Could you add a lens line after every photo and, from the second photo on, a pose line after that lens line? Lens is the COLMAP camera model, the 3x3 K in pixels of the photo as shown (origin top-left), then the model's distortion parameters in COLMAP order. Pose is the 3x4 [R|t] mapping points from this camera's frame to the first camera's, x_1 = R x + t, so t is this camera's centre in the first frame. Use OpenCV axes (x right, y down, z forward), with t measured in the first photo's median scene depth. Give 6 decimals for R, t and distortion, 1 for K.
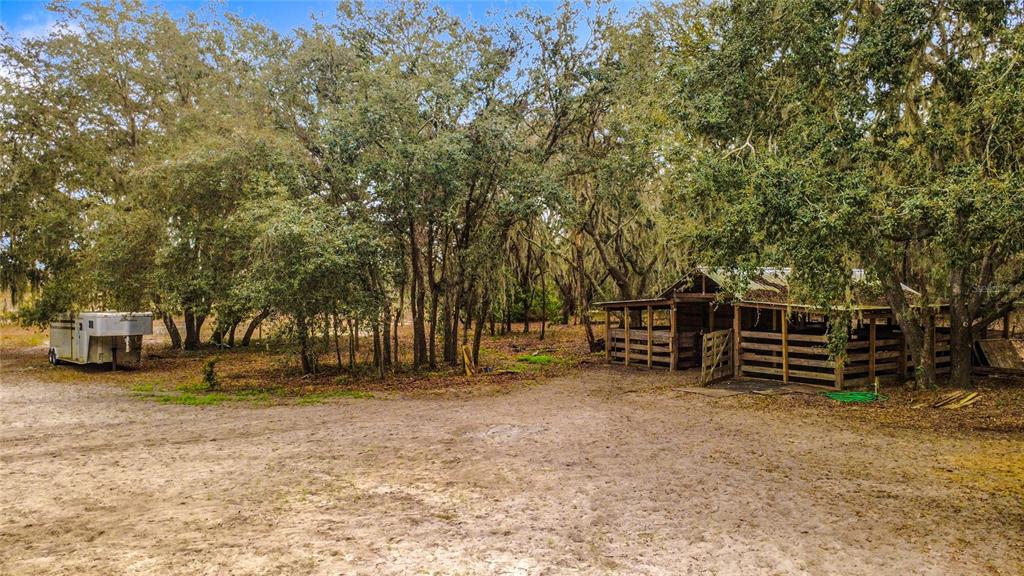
lens RADIAL K [[747.8, 0, 511.6], [0, 747.8, 286.1], [0, 0, 1]] dist [0.007891, -0.003132]
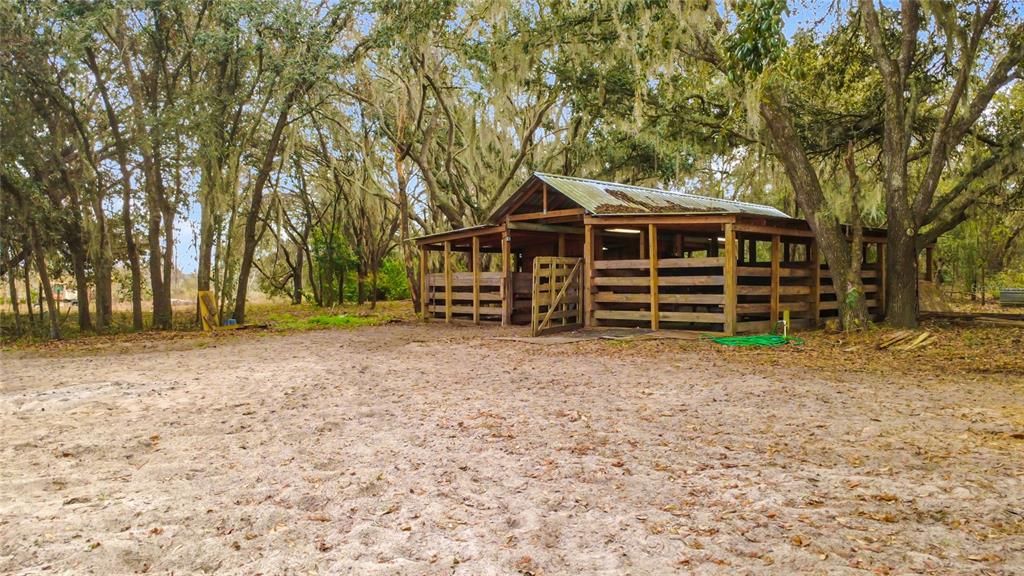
lens RADIAL K [[747.8, 0, 512.3], [0, 747.8, 287.0], [0, 0, 1]] dist [0.007891, -0.003132]
pose [[0.989885, 0.000371, 0.141870, 0.141888], [-0.000195, 0.999999, -0.001258, 0.090294], [-0.141871, 0.001217, 0.989884, 0.346982]]
